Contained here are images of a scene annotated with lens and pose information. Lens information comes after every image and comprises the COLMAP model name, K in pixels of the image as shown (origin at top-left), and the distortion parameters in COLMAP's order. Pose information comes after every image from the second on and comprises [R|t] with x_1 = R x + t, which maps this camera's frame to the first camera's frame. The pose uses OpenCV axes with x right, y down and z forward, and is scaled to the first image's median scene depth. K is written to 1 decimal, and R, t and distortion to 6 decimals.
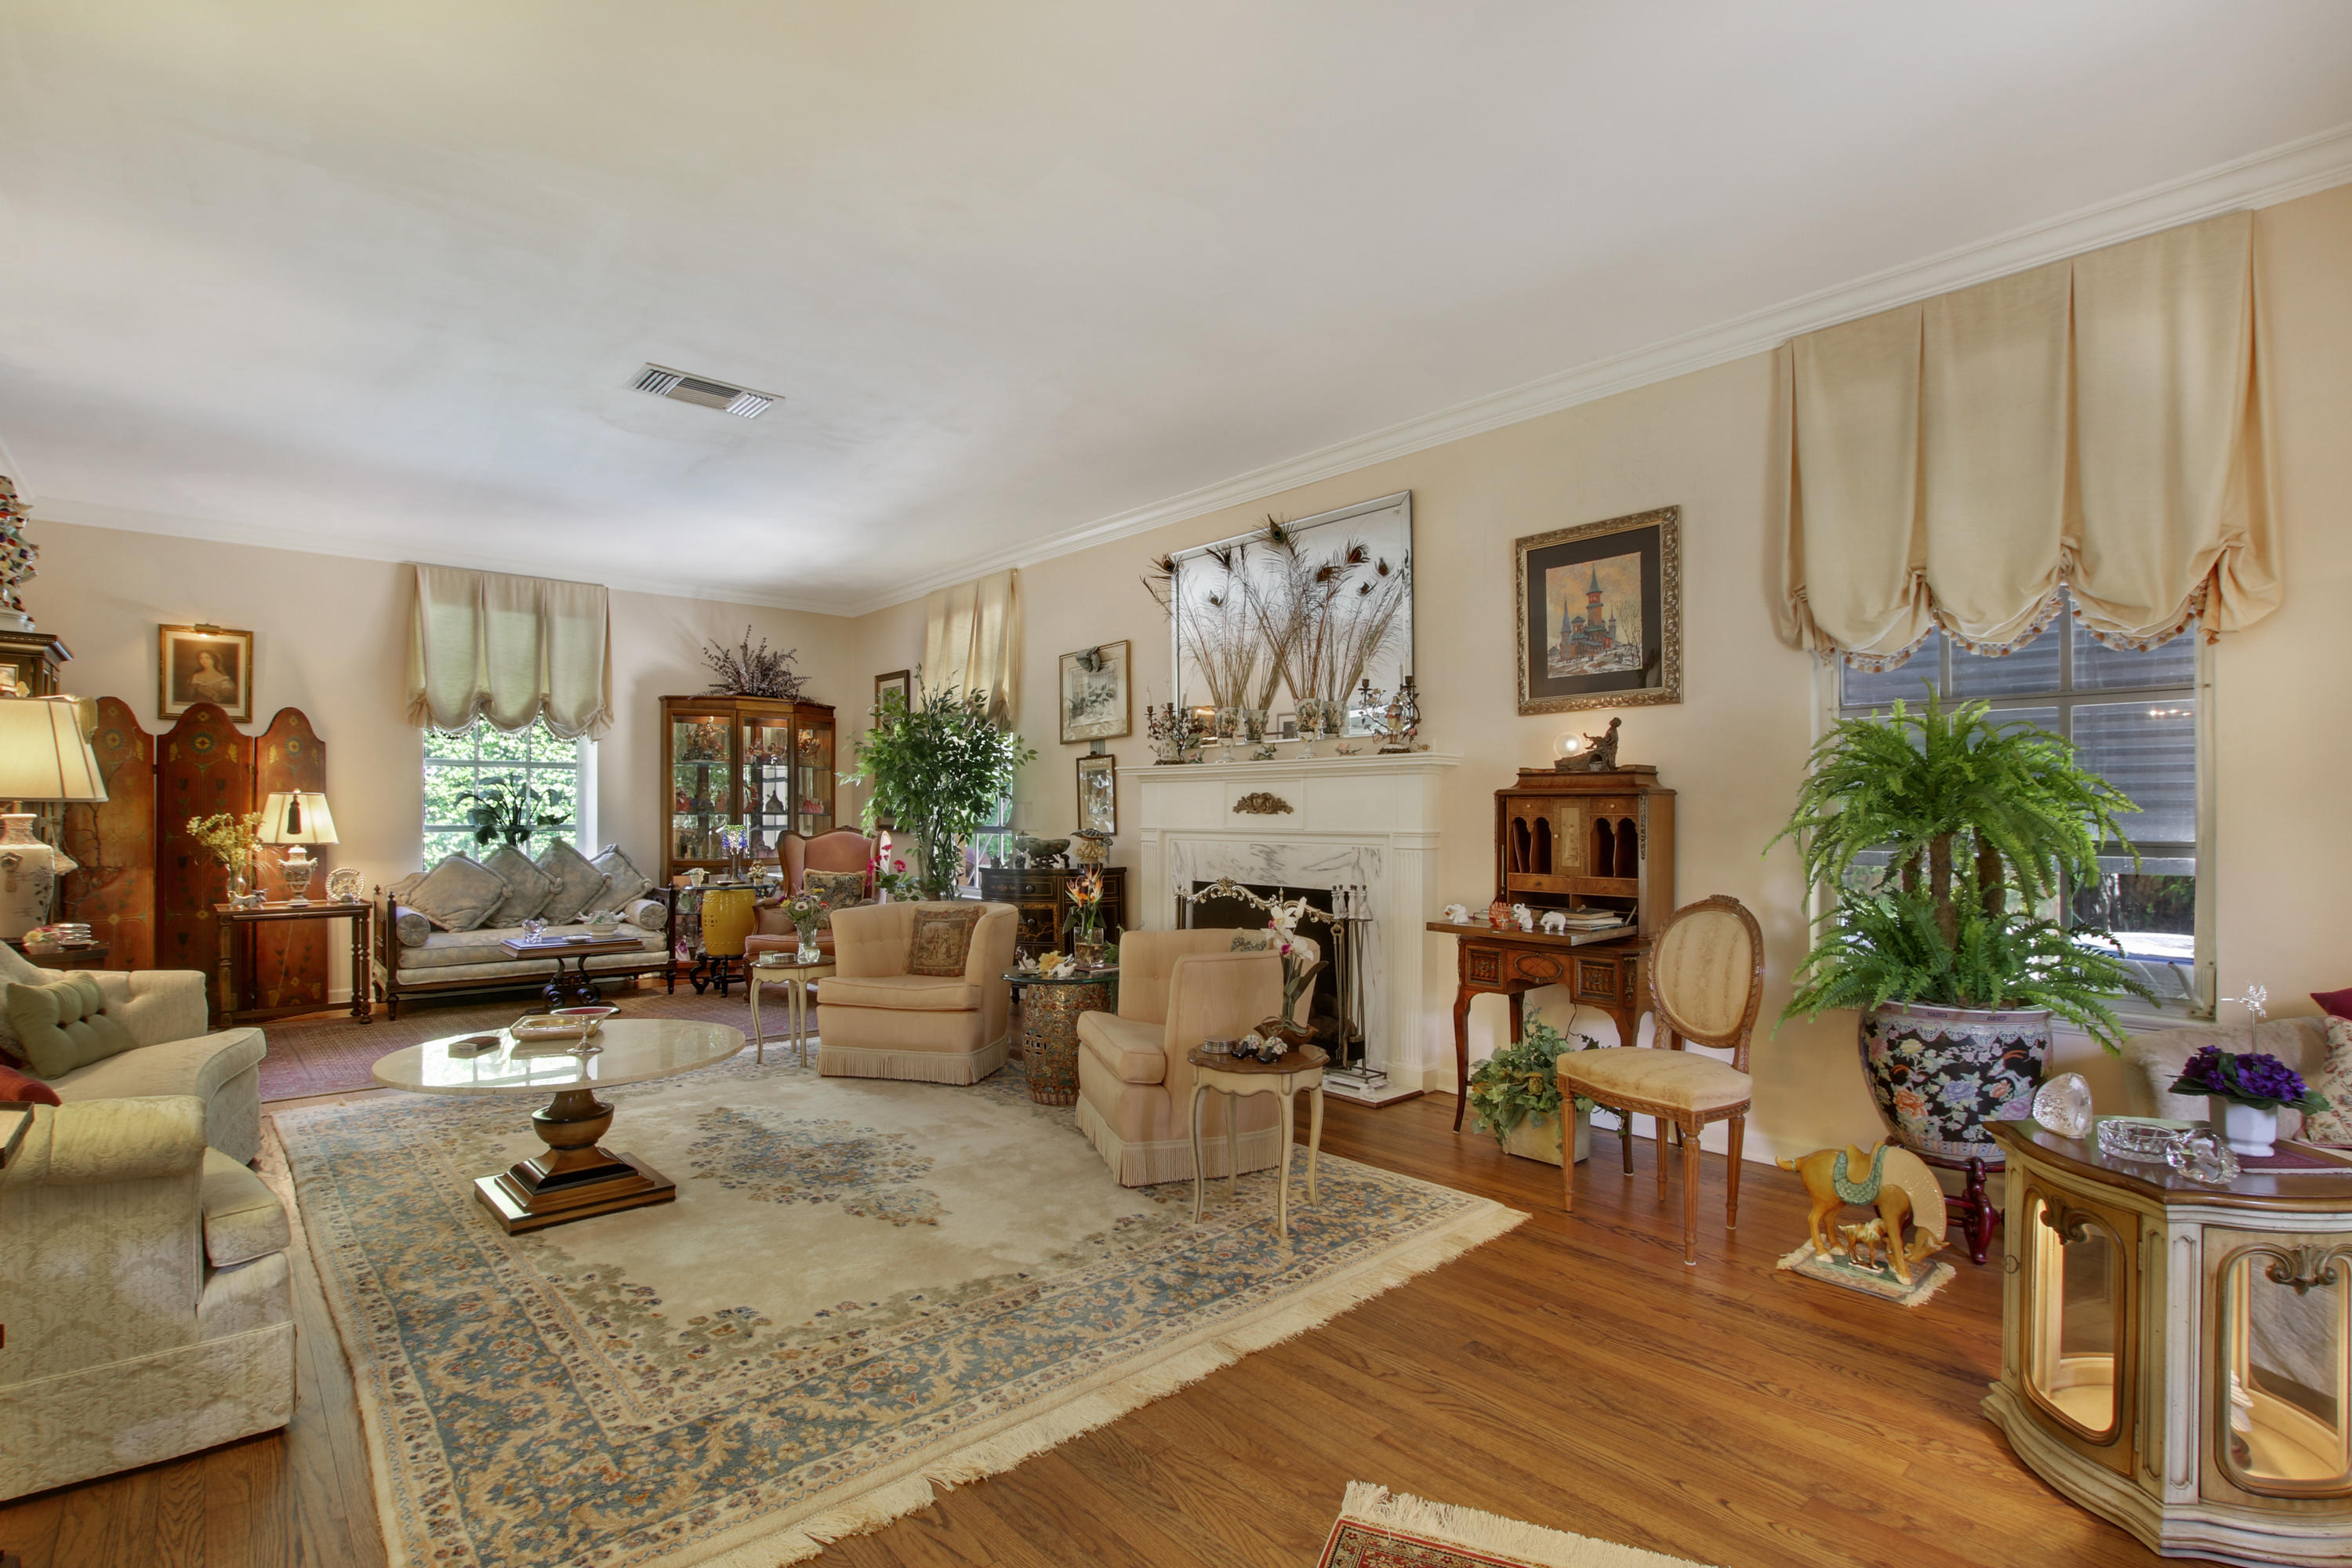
lens RADIAL K [[1105.4, 0, 1166.5], [0, 1105.4, 808.2], [0, 0, 1]] dist [-0.028215, 0.001169]
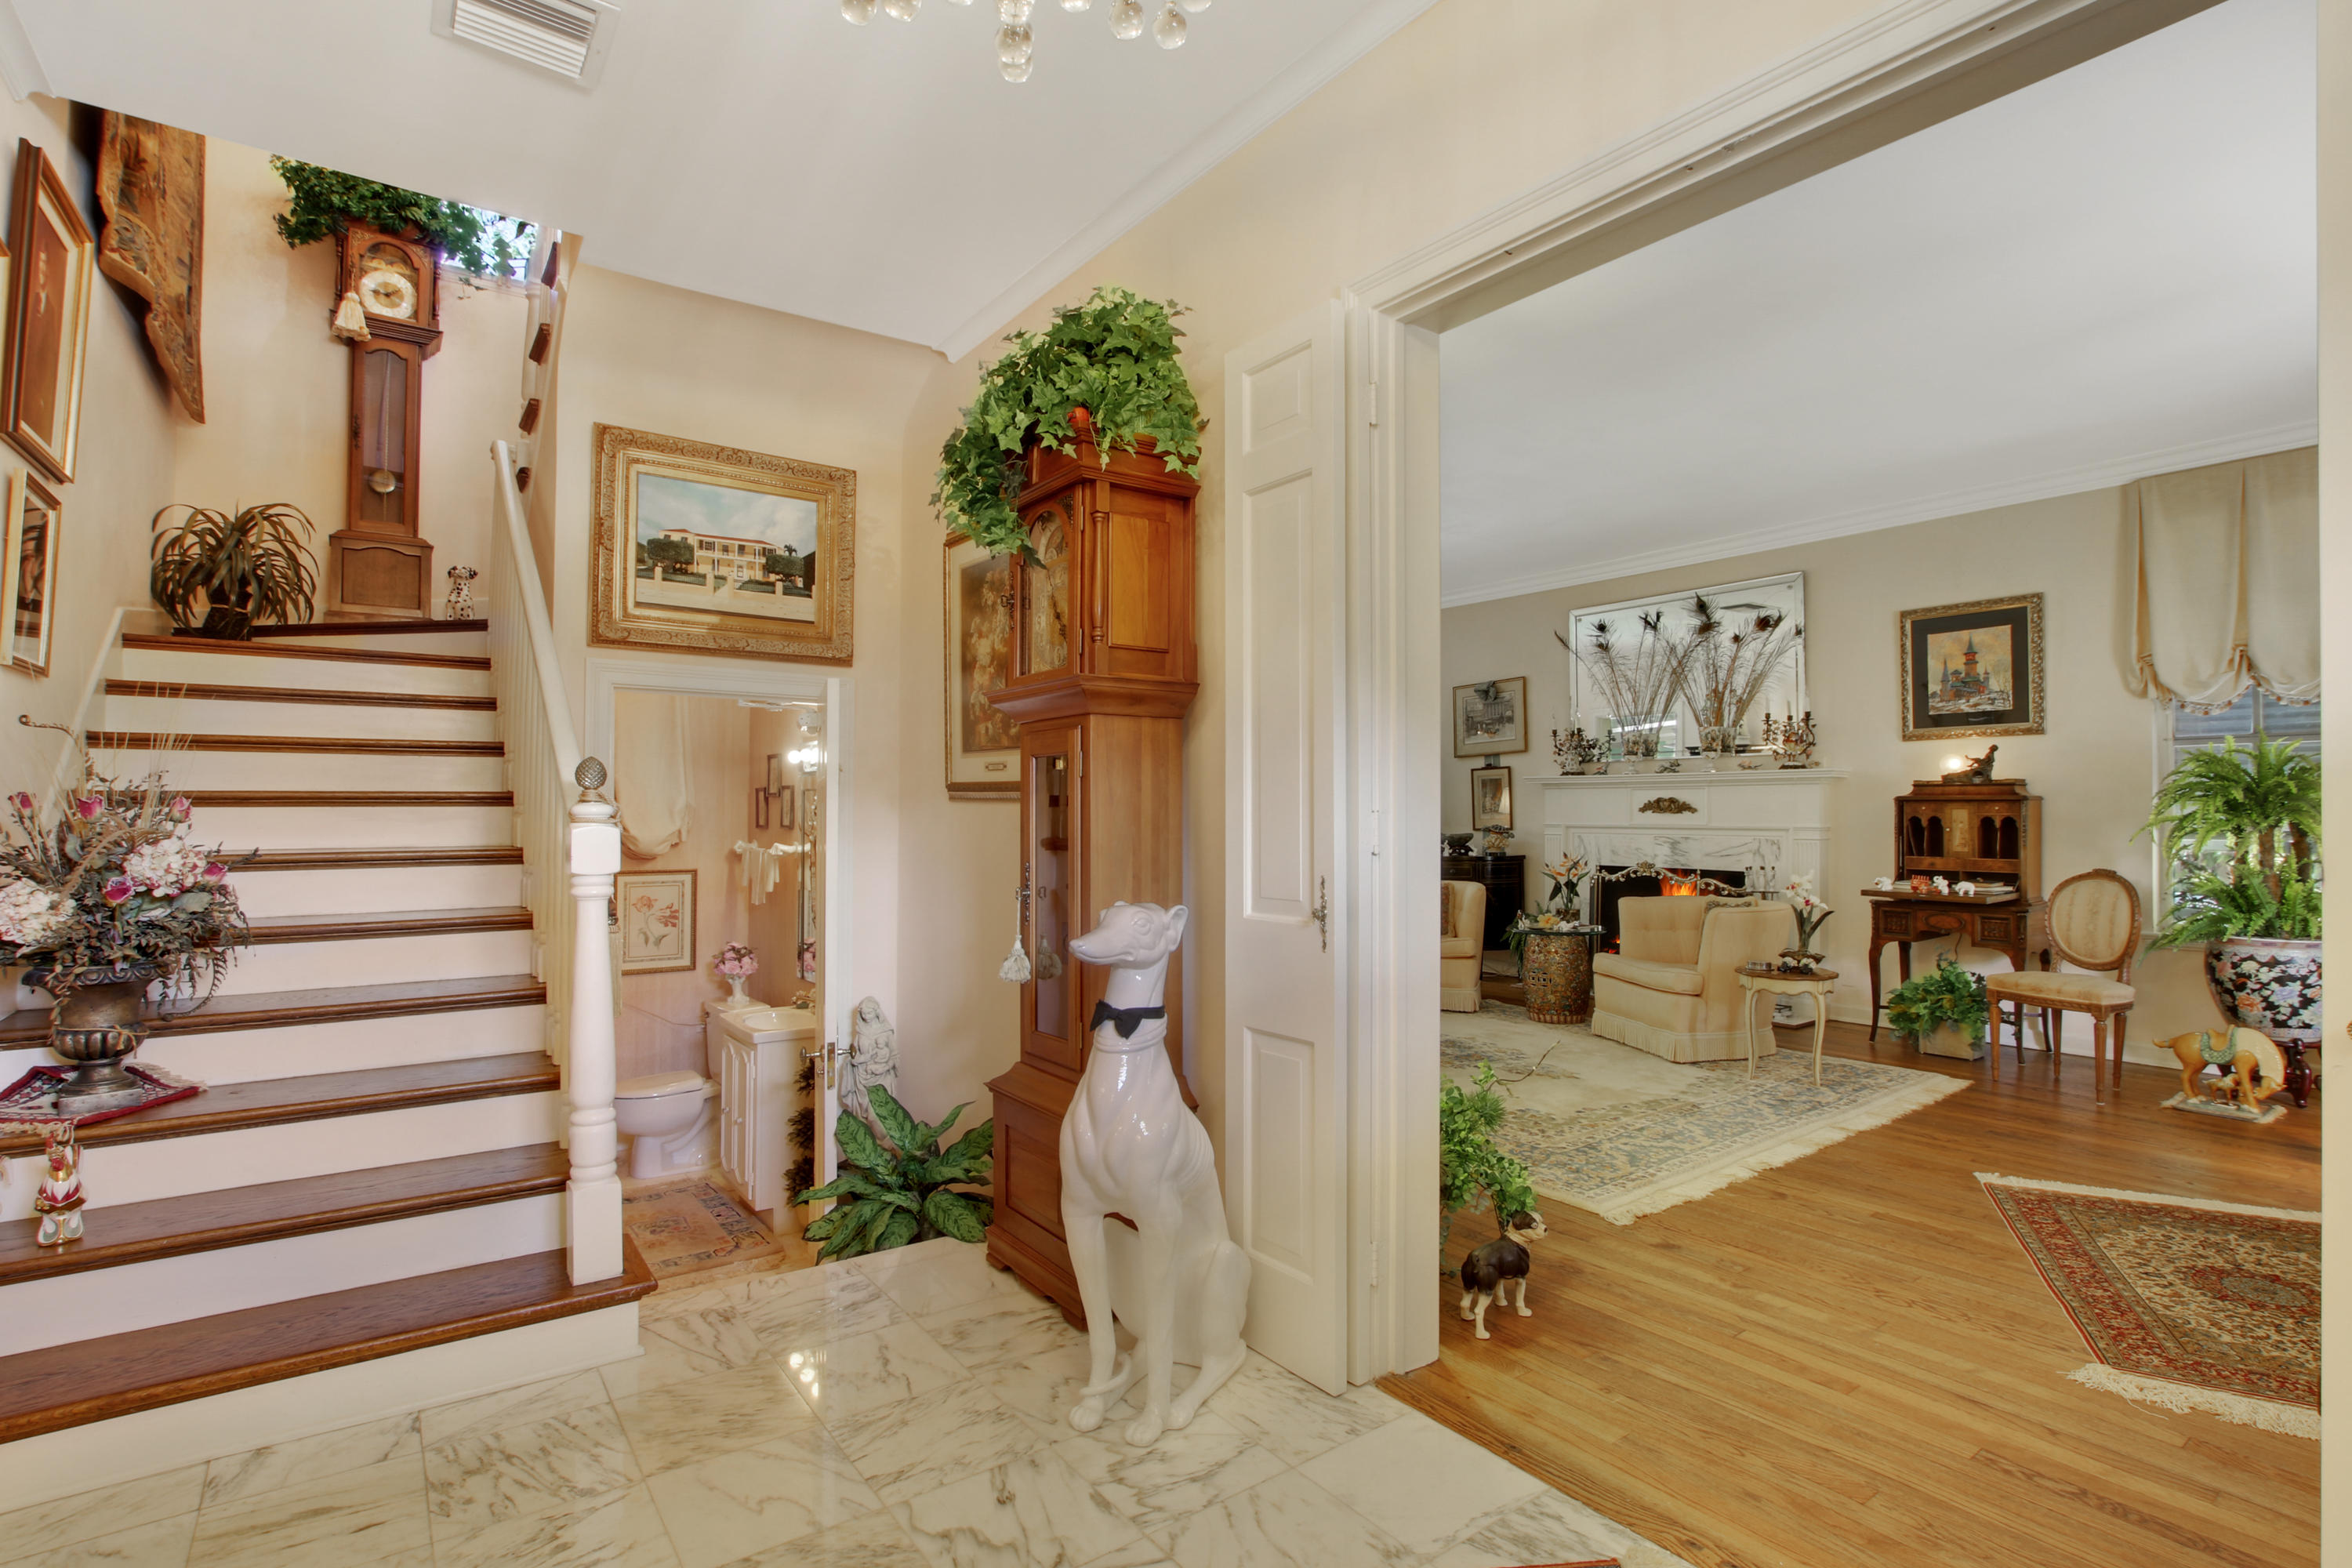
lens RADIAL K [[1105.4, 0, 1184.4], [0, 1105.4, 799.7], [0, 0, 1]] dist [-0.028215, 0.001169]
pose [[0.995298, -0.001962, -0.096843, -0.514423], [0.001349, 0.999979, -0.006394, -0.005264], [0.096853, 0.006233, 0.995279, -0.506483]]
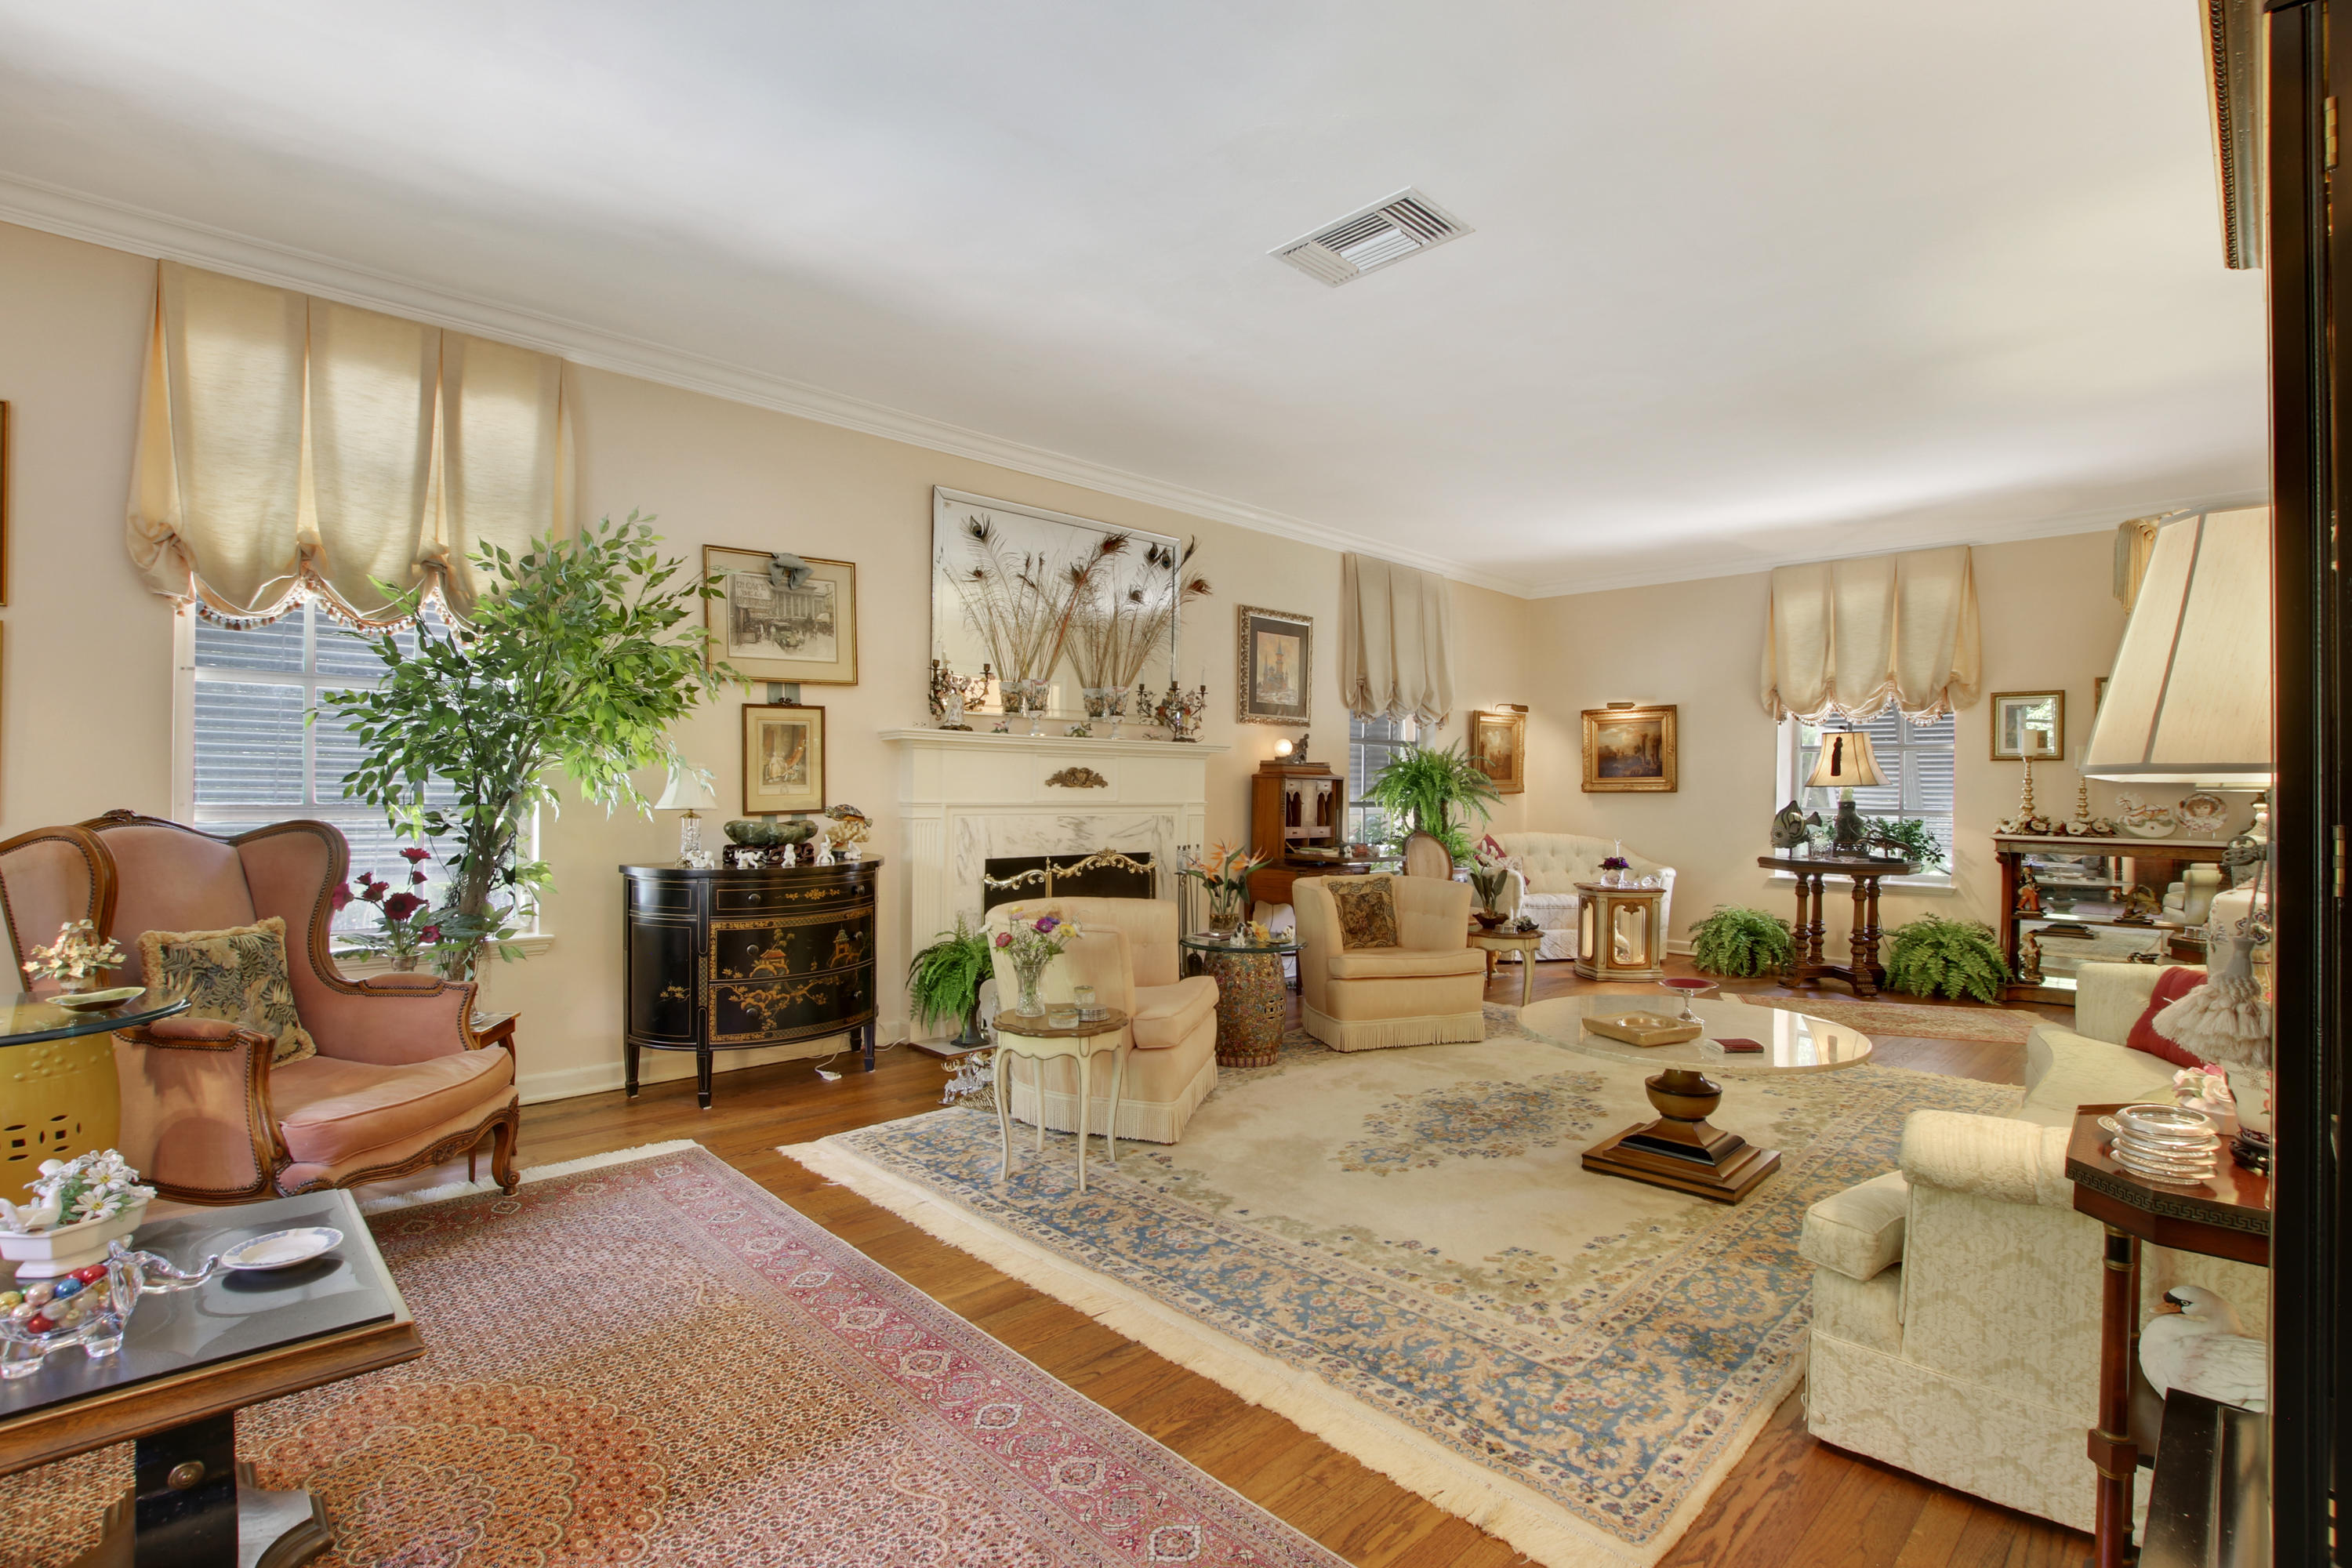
lens RADIAL K [[1105.4, 0, 1161.9], [0, 1105.4, 777.9], [0, 0, 1]] dist [-0.028215, 0.001169]
pose [[-0.035291, 0.011036, 0.999316, -1.400802], [-0.012676, 0.999854, -0.011490, 0.010077], [-0.999297, -0.013072, -0.035146, 1.380273]]
